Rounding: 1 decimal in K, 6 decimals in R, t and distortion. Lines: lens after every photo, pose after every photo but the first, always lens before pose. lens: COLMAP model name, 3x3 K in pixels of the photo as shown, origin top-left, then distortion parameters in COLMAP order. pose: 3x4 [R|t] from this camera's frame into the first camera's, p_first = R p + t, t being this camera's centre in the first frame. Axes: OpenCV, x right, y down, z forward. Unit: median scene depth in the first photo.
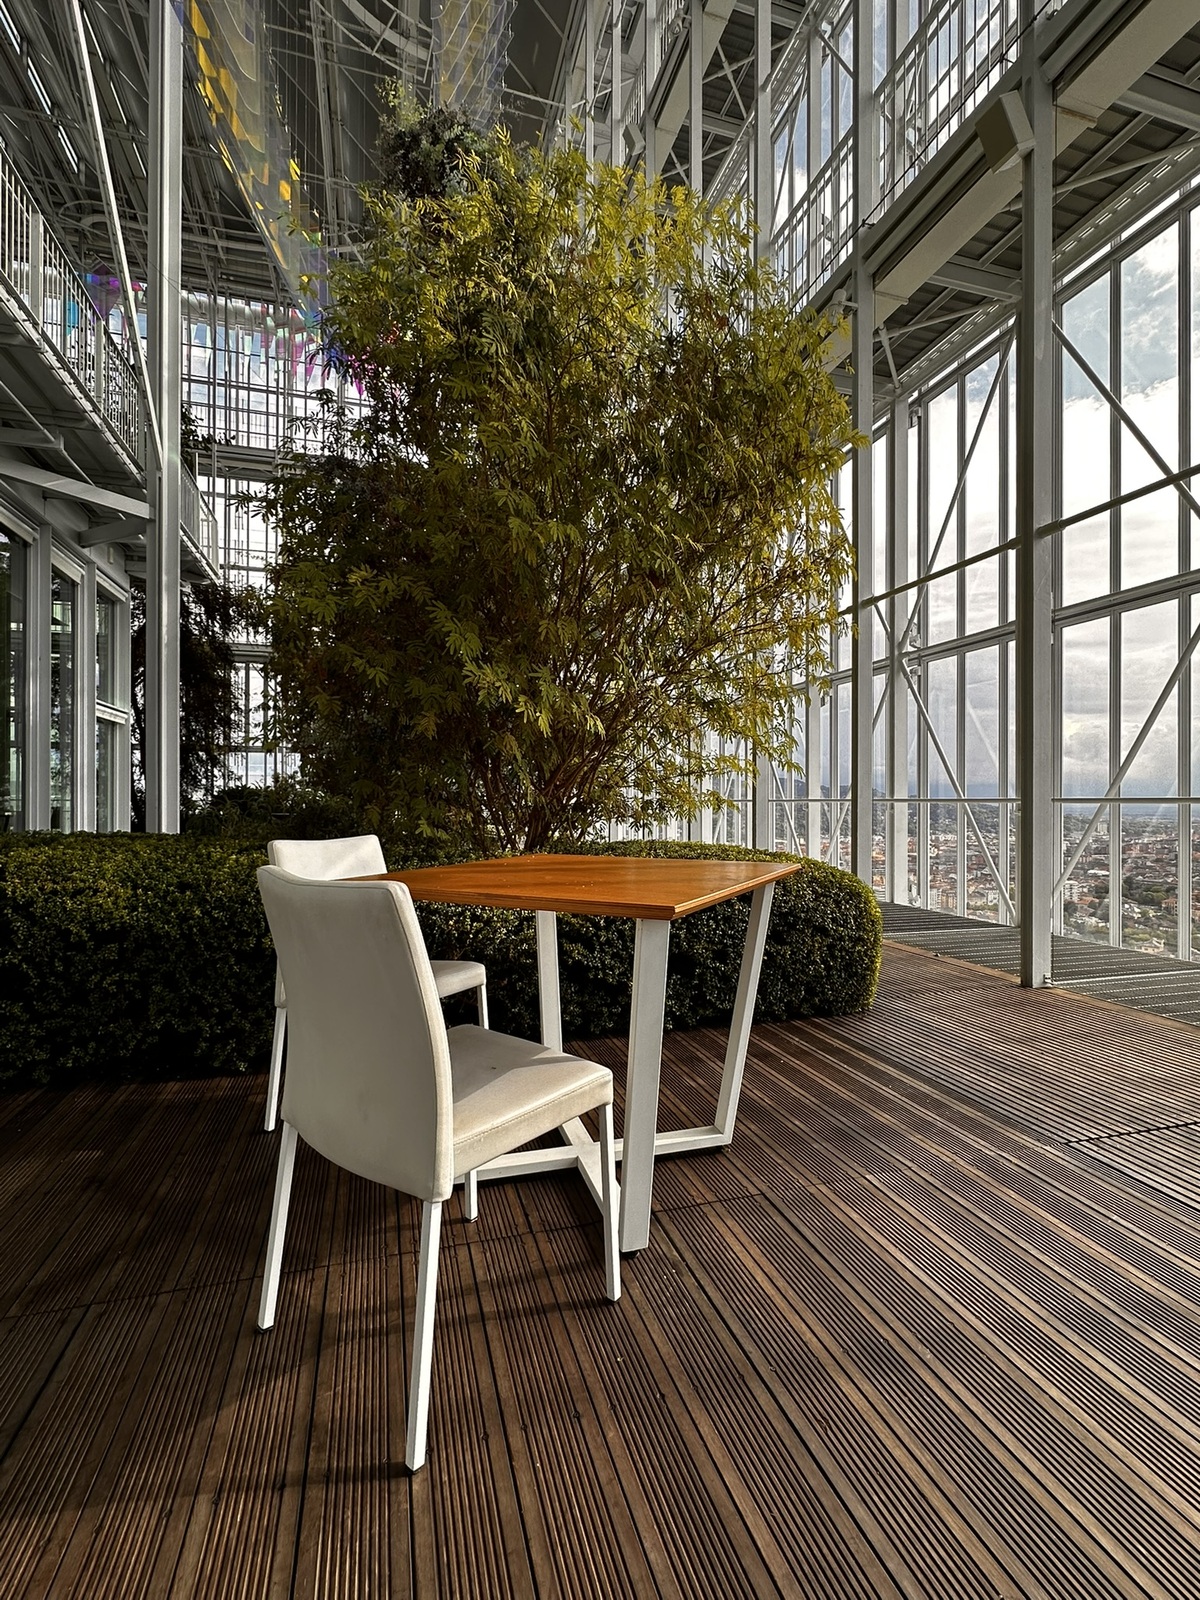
lens RADIAL K [[749.1, 0, 599.5], [0, 749.1, 798.5], [0, 0, 1]] dist [-0.002227, -0.000312]
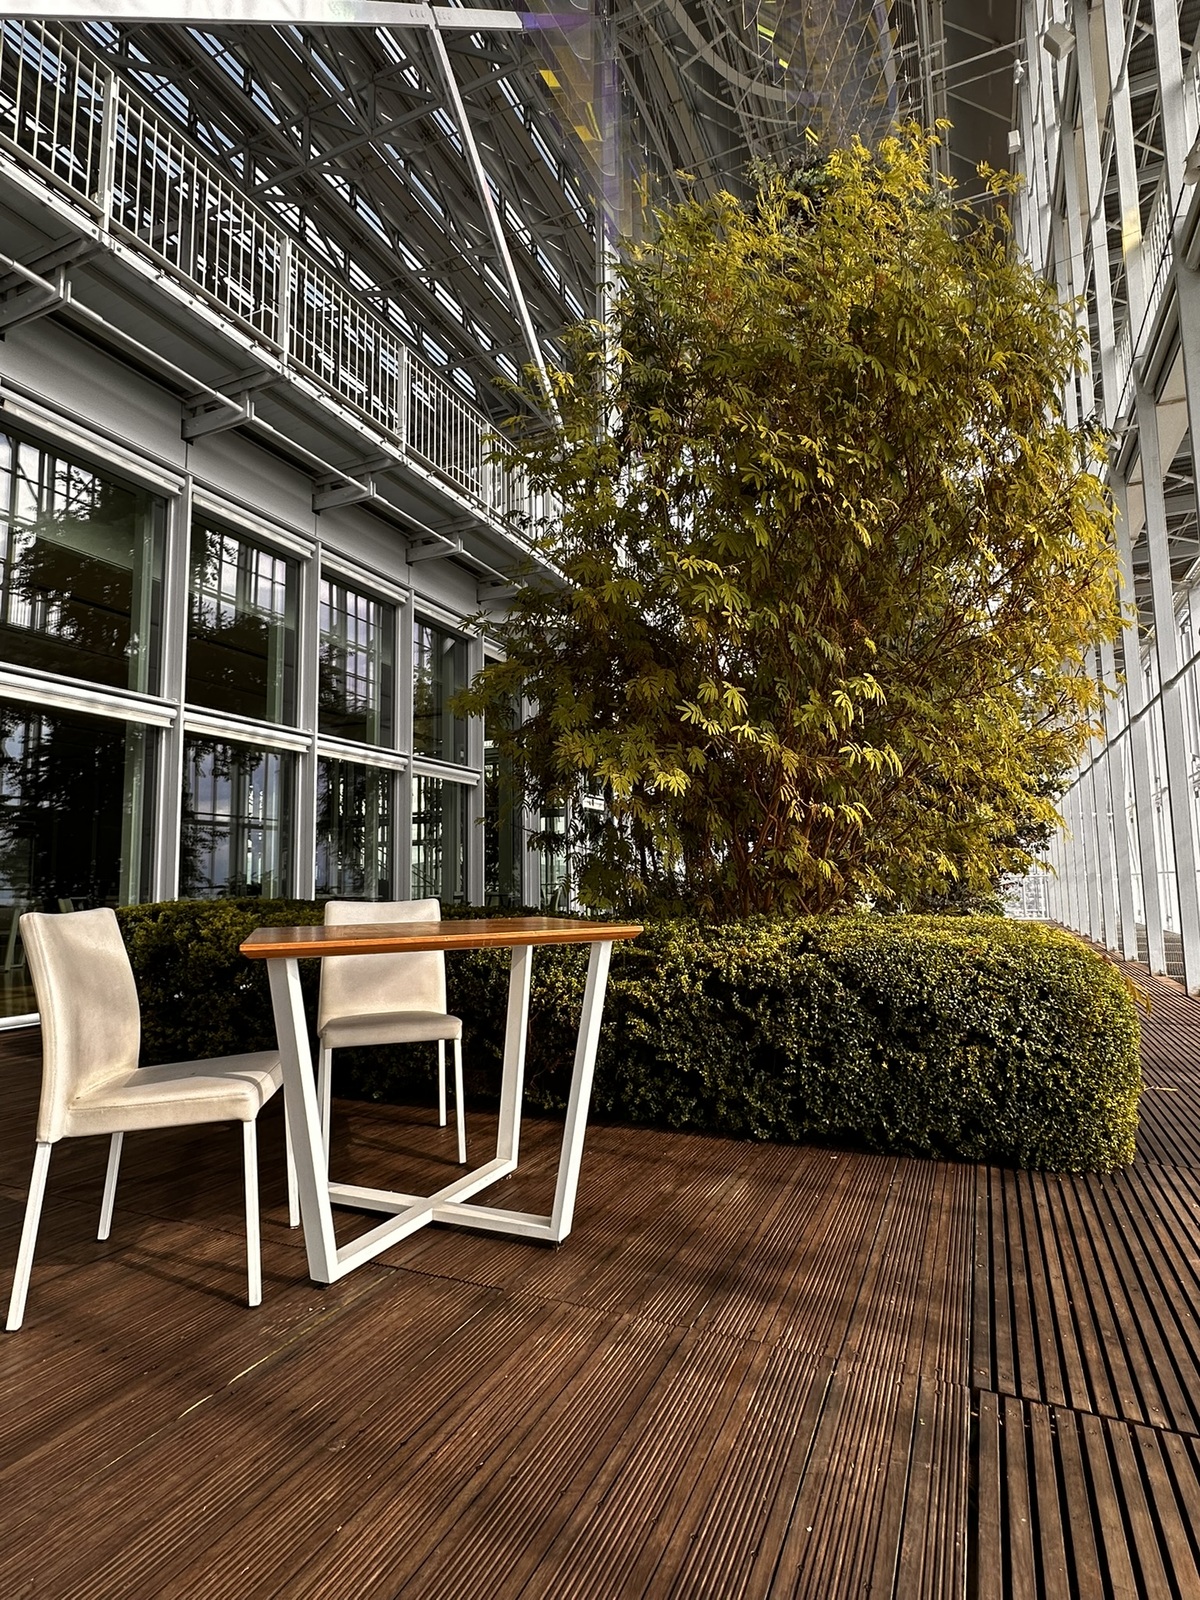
lens RADIAL K [[832.9, 0, 602.4], [0, 832.9, 800.5], [0, 0, 1]] dist [0.001501, 0.000415]
pose [[0.758642, -0.080056, -0.646571, 0.790487], [0.016936, 0.994510, -0.103264, 0.039718], [0.651288, 0.067390, 0.755832, 0.221619]]
